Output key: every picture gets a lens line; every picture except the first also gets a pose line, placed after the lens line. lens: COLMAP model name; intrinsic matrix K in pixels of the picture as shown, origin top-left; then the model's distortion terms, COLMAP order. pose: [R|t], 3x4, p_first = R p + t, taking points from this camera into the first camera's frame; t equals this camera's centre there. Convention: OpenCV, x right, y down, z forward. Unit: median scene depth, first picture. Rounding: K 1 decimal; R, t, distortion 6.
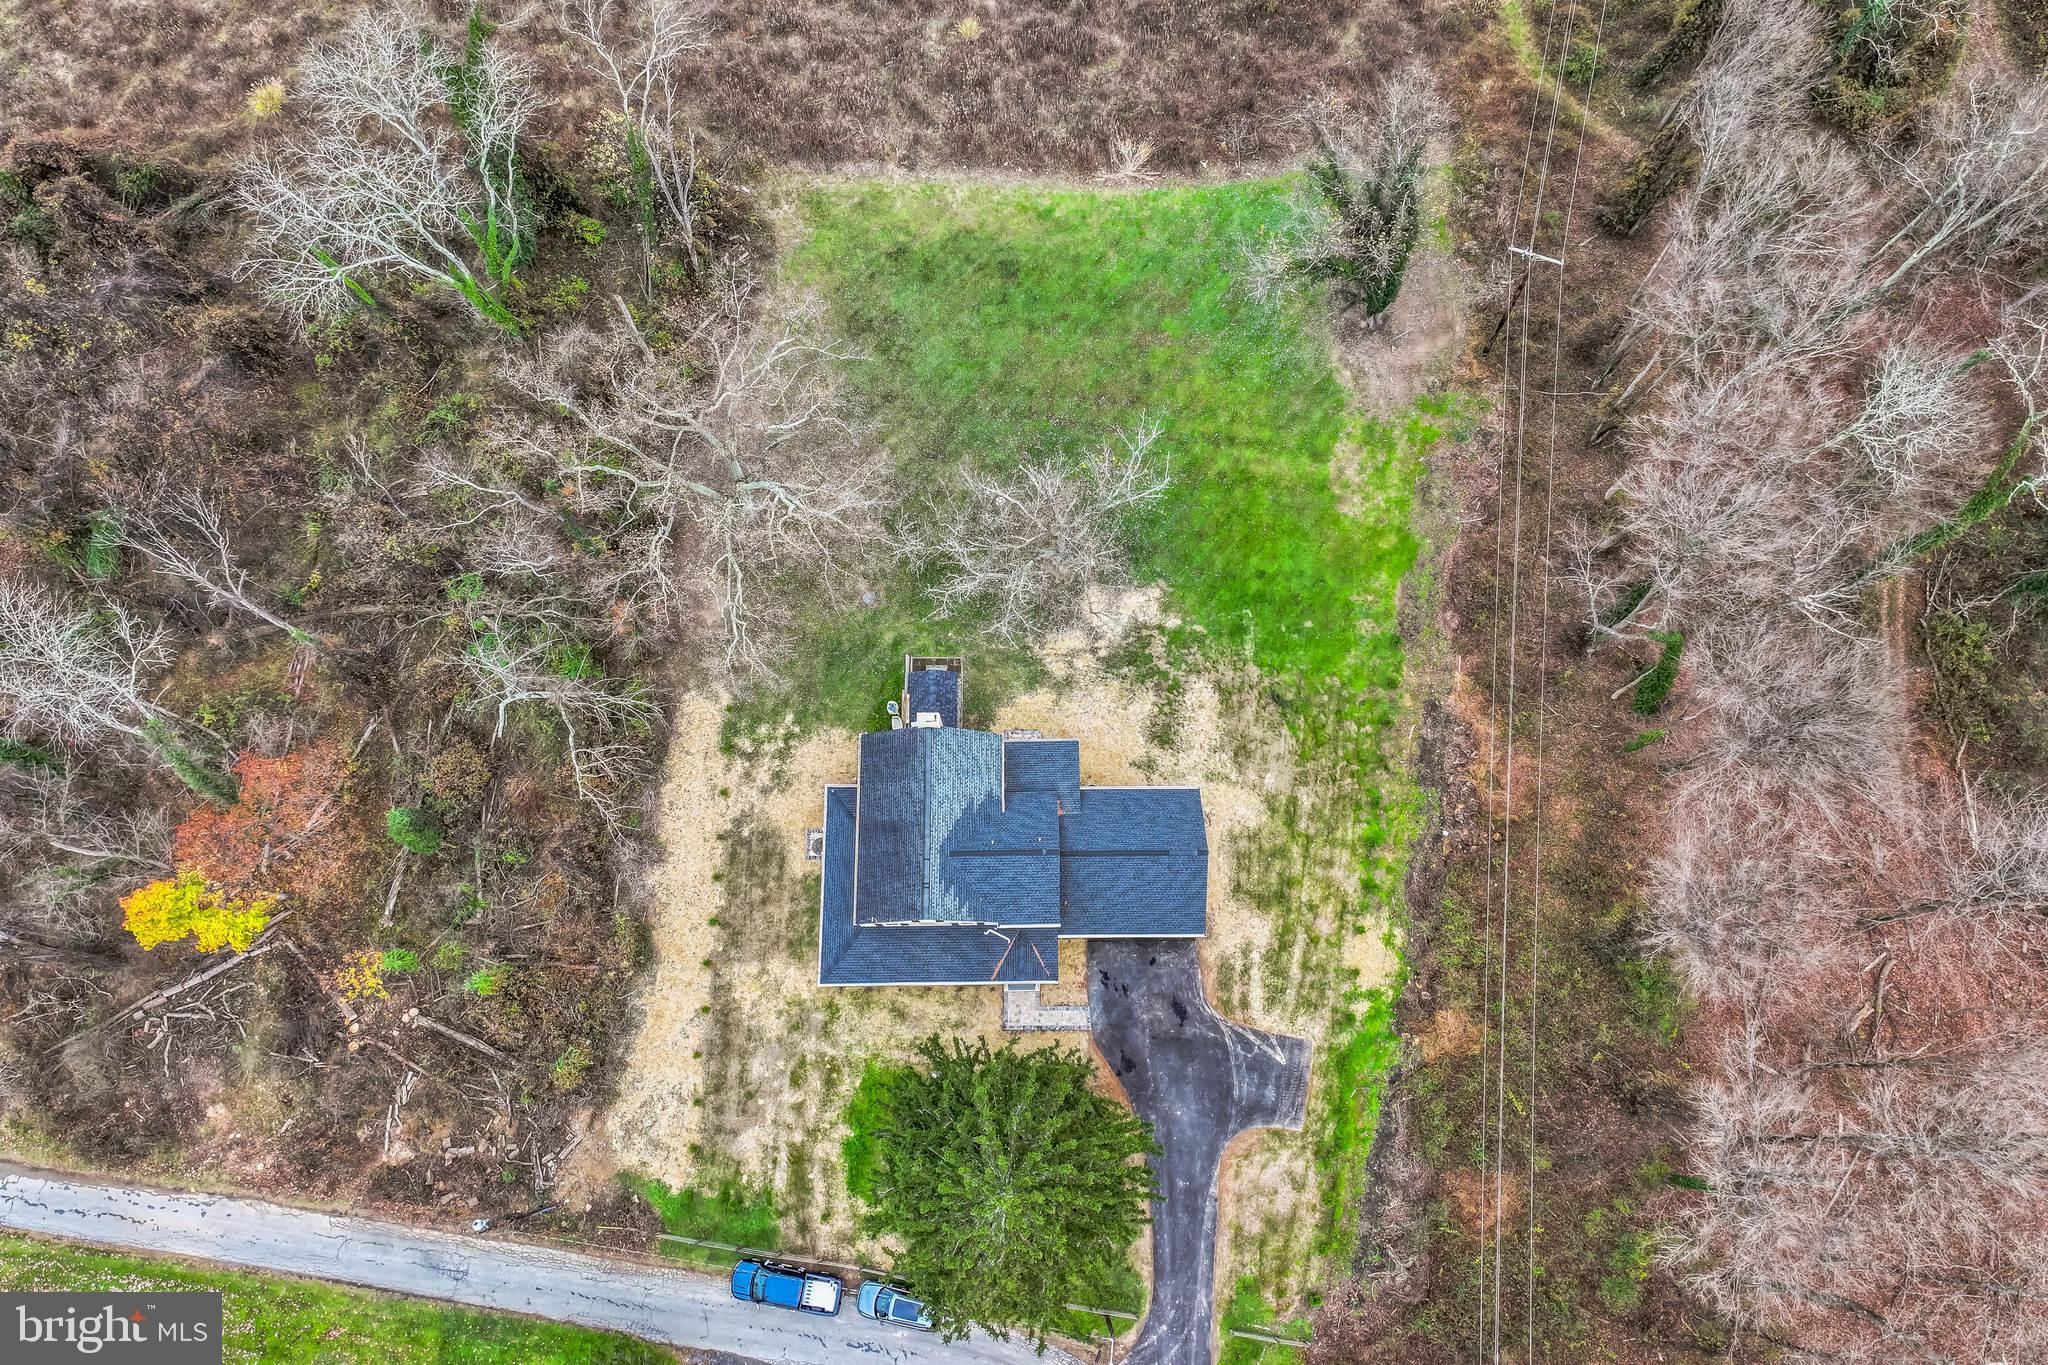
lens RADIAL K [[1467.0, 0, 1031.8], [0, 1467.0, 675.8], [0, 0, 1]] dist [-0.000807, 0.009855]
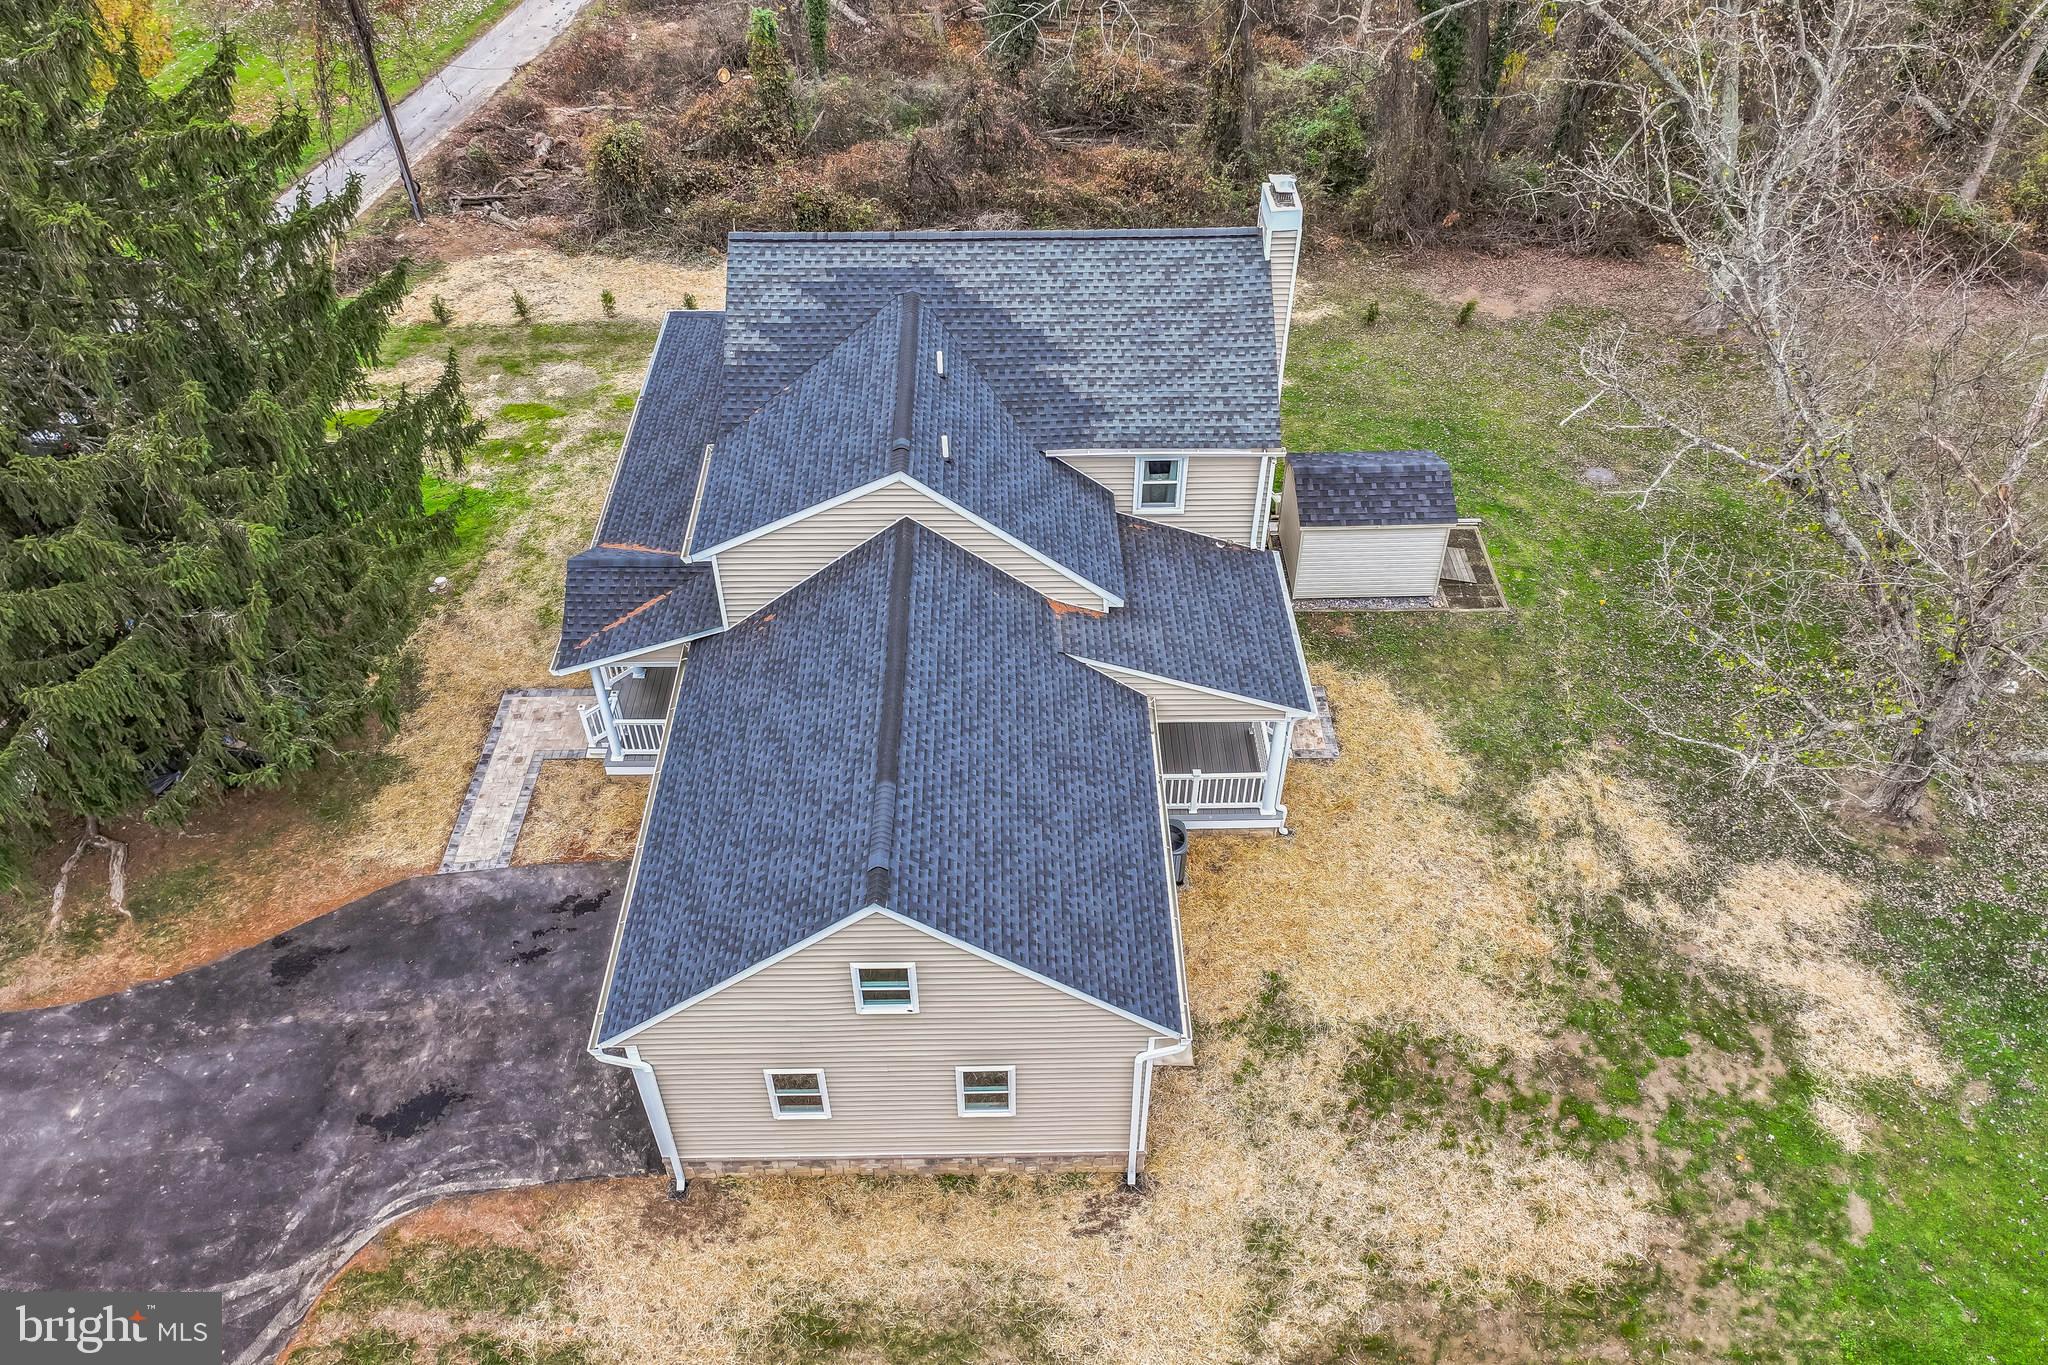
lens RADIAL K [[1467.0, 0, 1031.8], [0, 1467.0, 675.8], [0, 0, 1]] dist [-0.000807, 0.009855]
pose [[0.010642, 0.682141, -0.731143, 0.247217], [-0.964818, 0.199101, 0.171713, 0.045716], [0.262704, 0.703593, 0.660261, 0.767580]]
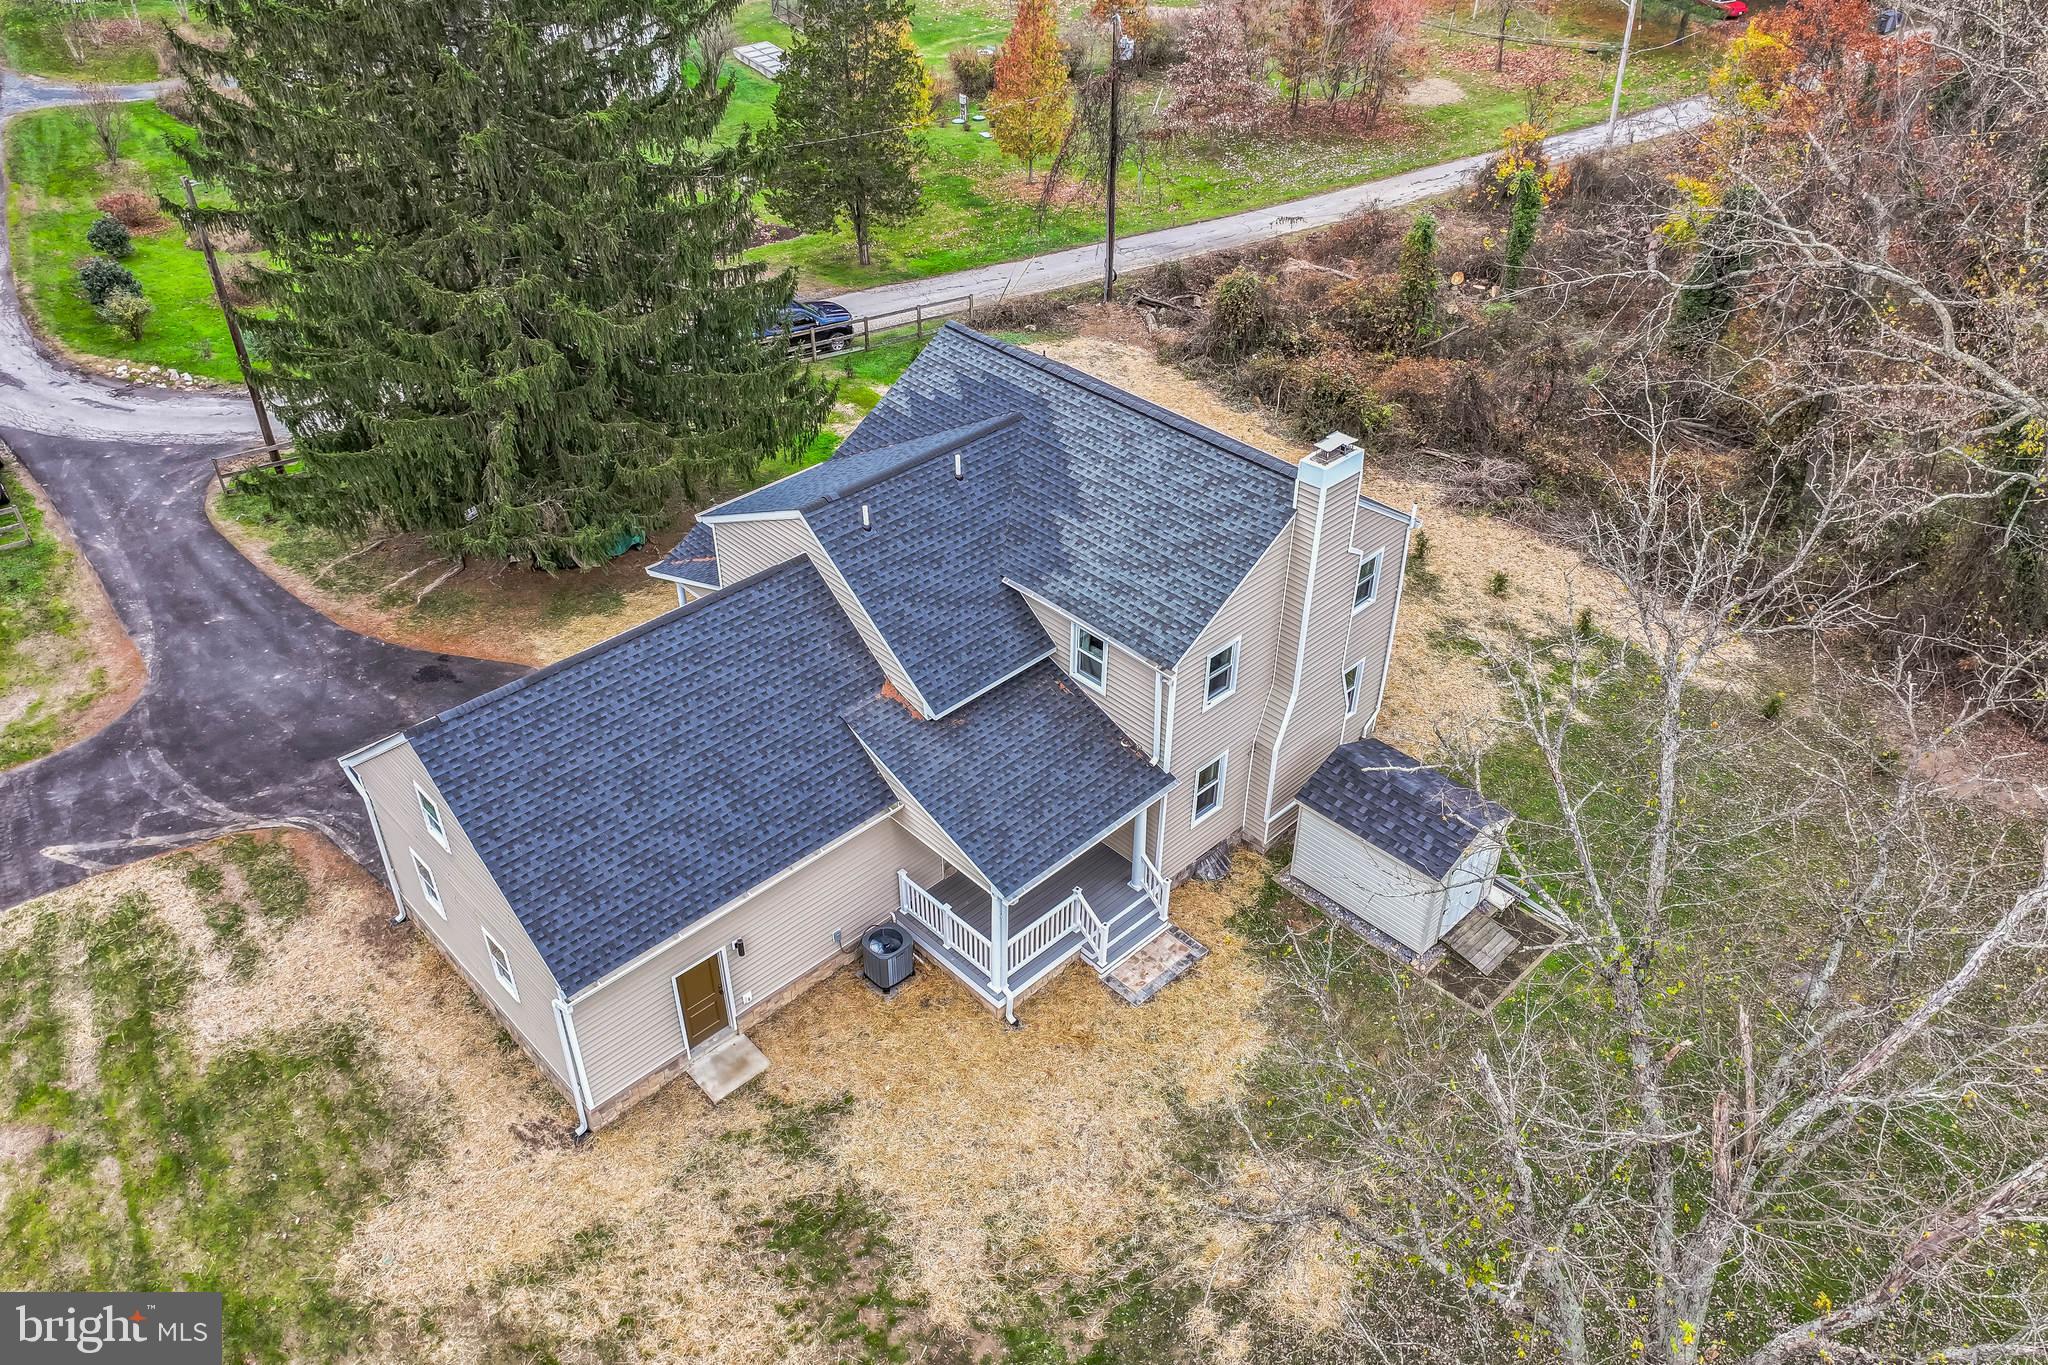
lens RADIAL K [[1467.0, 0, 1031.8], [0, 1467.0, 675.8], [0, 0, 1]] dist [-0.000807, 0.009855]
pose [[-0.721445, 0.406901, -0.560311, 0.177589], [-0.669990, -0.205659, 0.713315, -0.165130], [0.175016, 0.890020, 0.420991, 0.821796]]
